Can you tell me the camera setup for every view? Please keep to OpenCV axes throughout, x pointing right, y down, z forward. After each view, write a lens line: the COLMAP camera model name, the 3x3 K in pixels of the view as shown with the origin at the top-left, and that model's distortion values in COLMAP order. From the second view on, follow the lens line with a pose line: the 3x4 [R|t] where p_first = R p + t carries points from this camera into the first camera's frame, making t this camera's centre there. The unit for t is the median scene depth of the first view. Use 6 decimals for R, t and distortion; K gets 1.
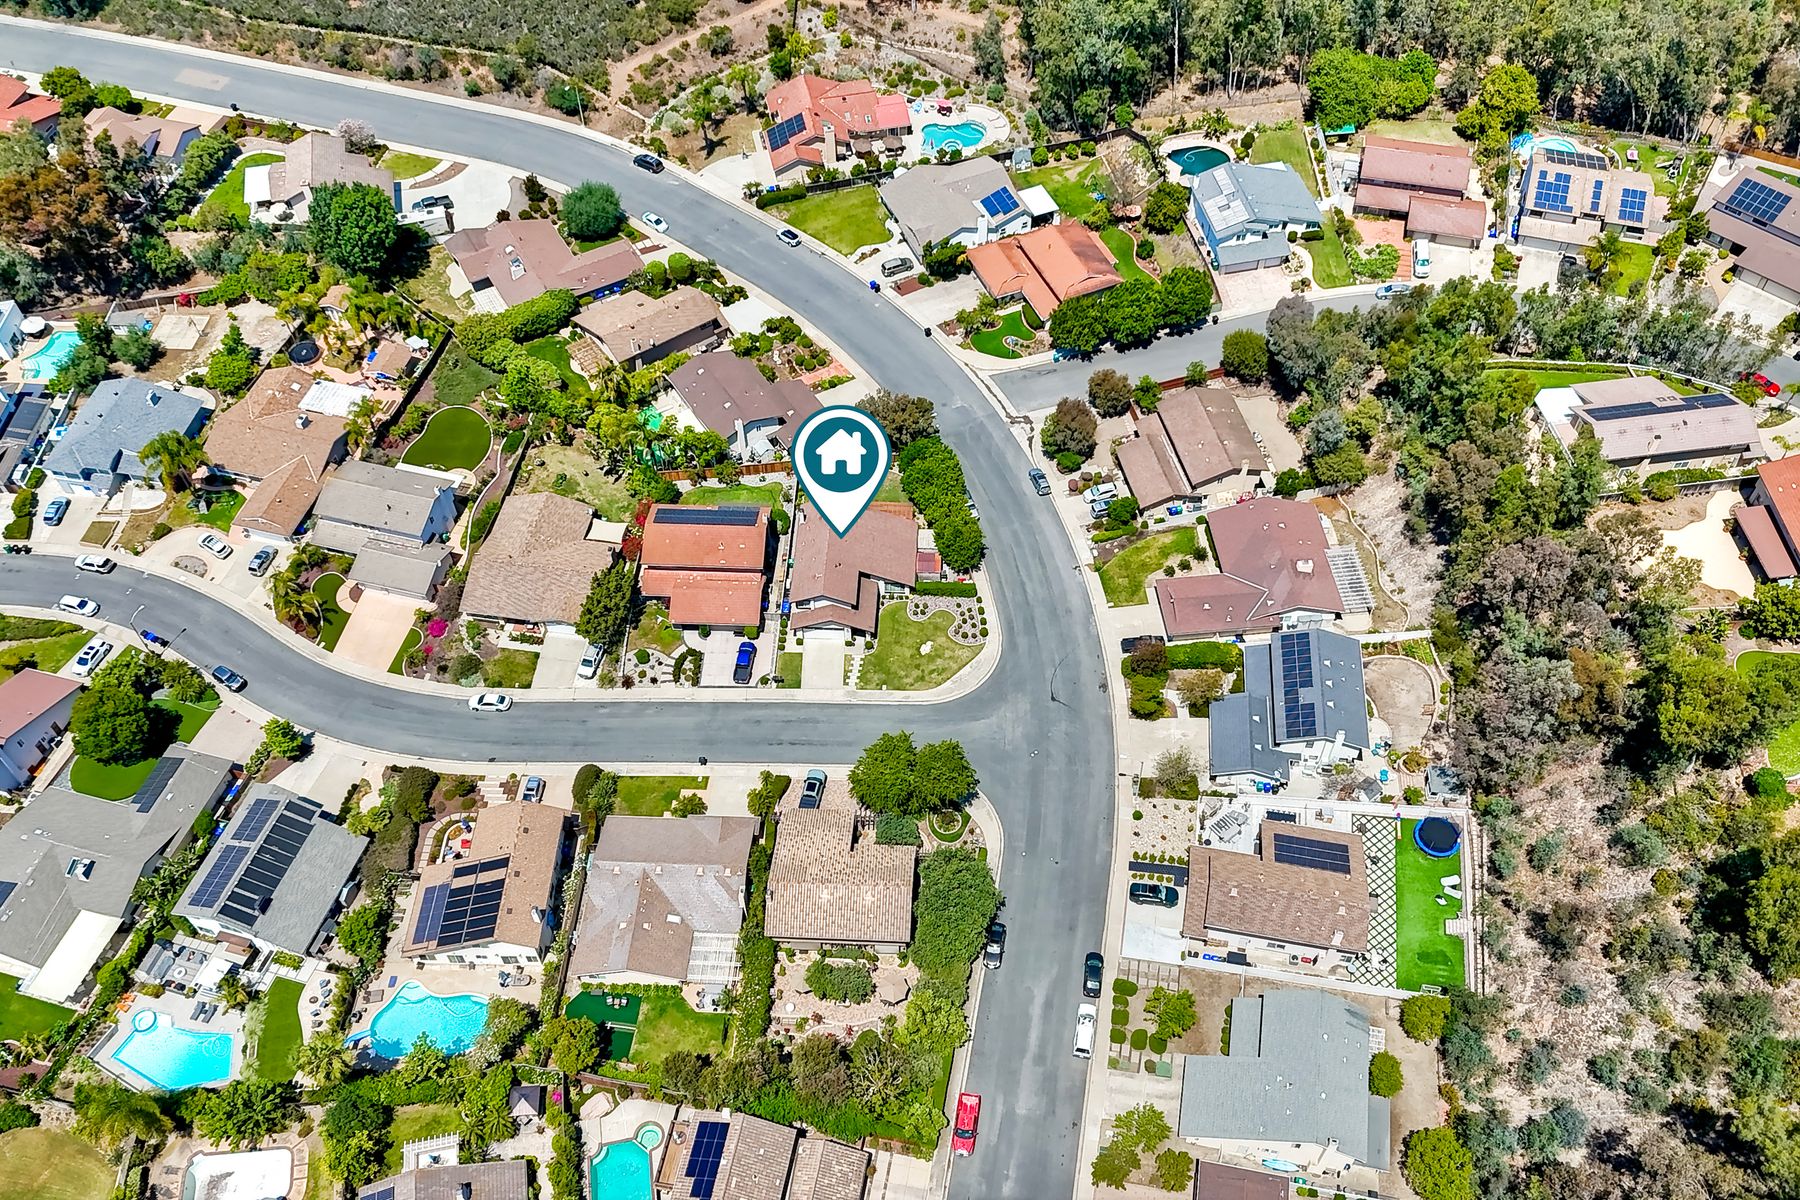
lens RADIAL K [[1571.1, 0, 914.4], [0, 1571.1, 593.7], [0, 0, 1]] dist [0.082854, -0.113162]
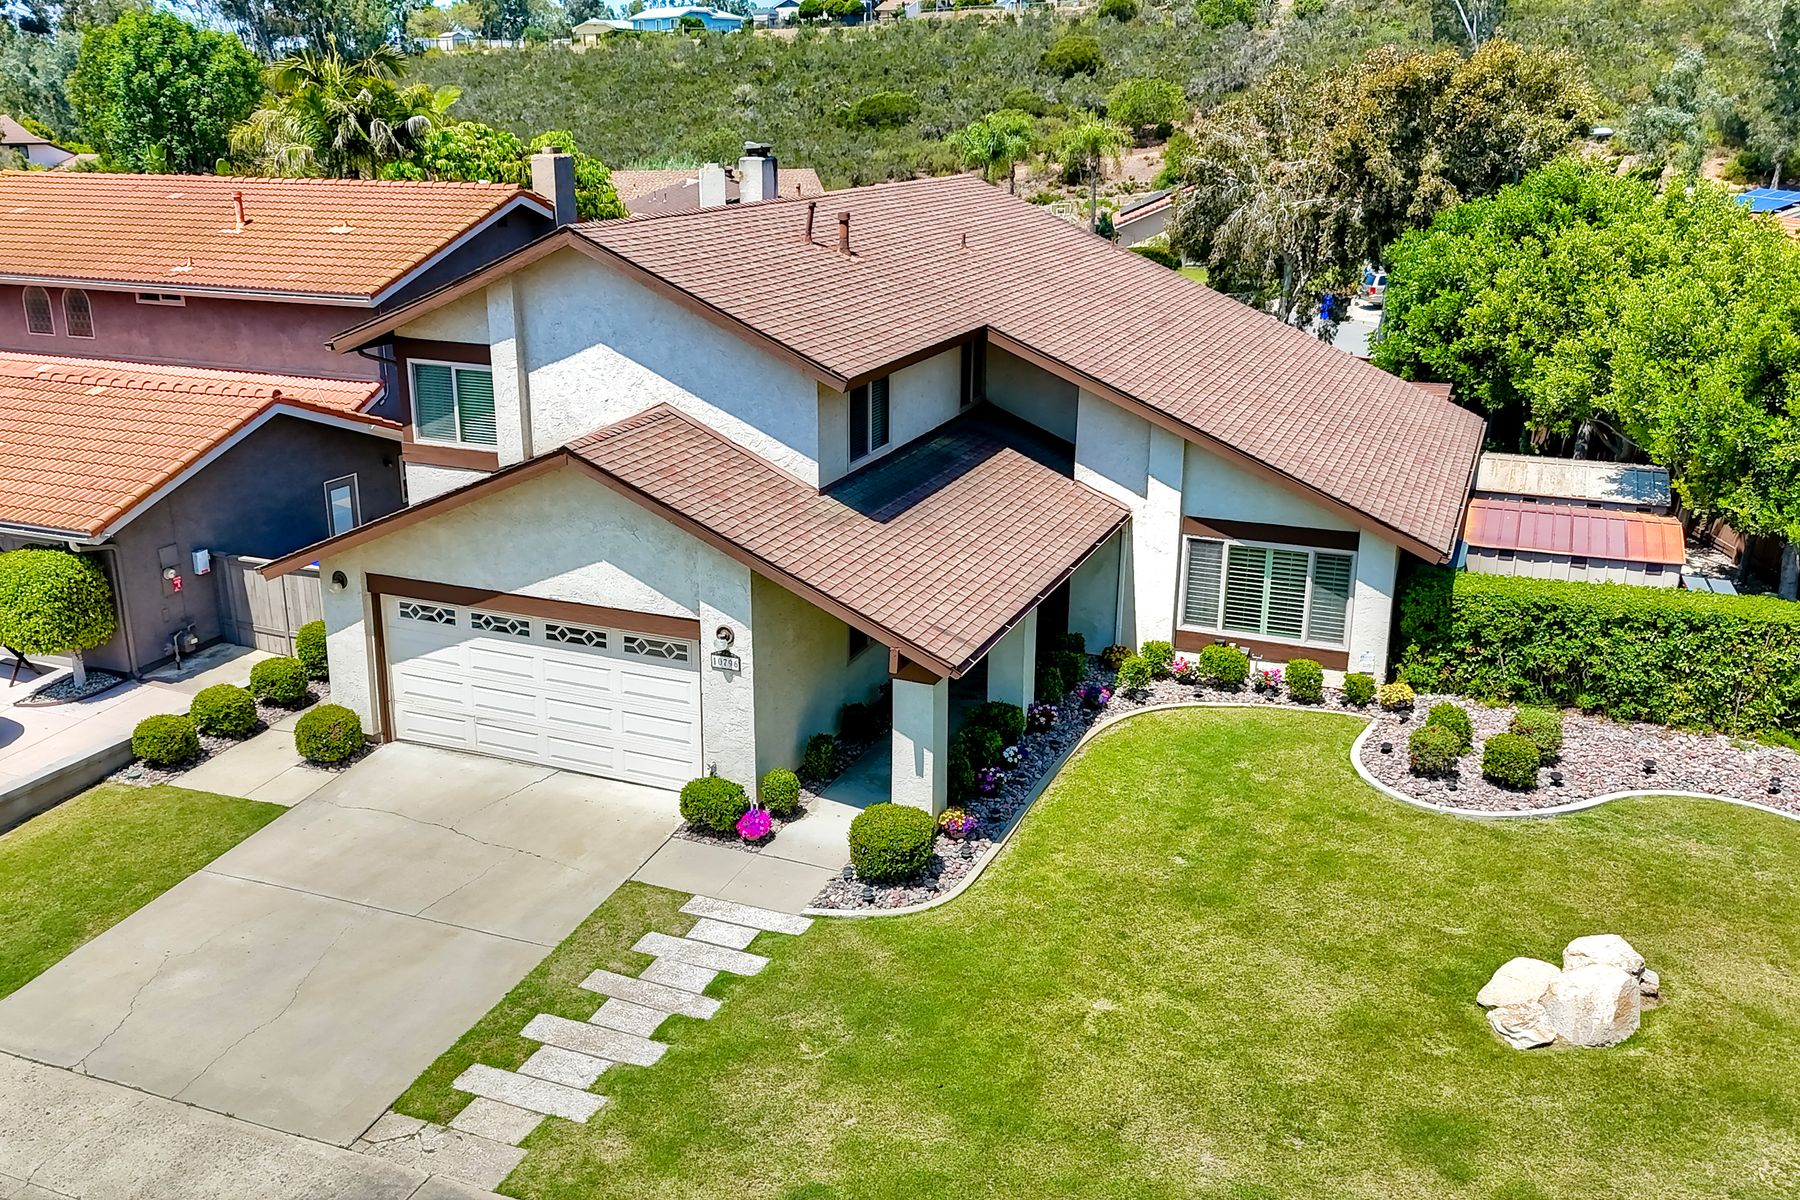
lens RADIAL K [[1571.1, 0, 830.6], [0, 1571.1, 587.1], [0, 0, 1]] dist [0.082854, -0.113162]
pose [[0.930331, 0.111610, -0.349323, -0.001123], [-0.289920, 0.807161, -0.514235, 0.069400], [0.224566, 0.579684, 0.783286, 0.906634]]
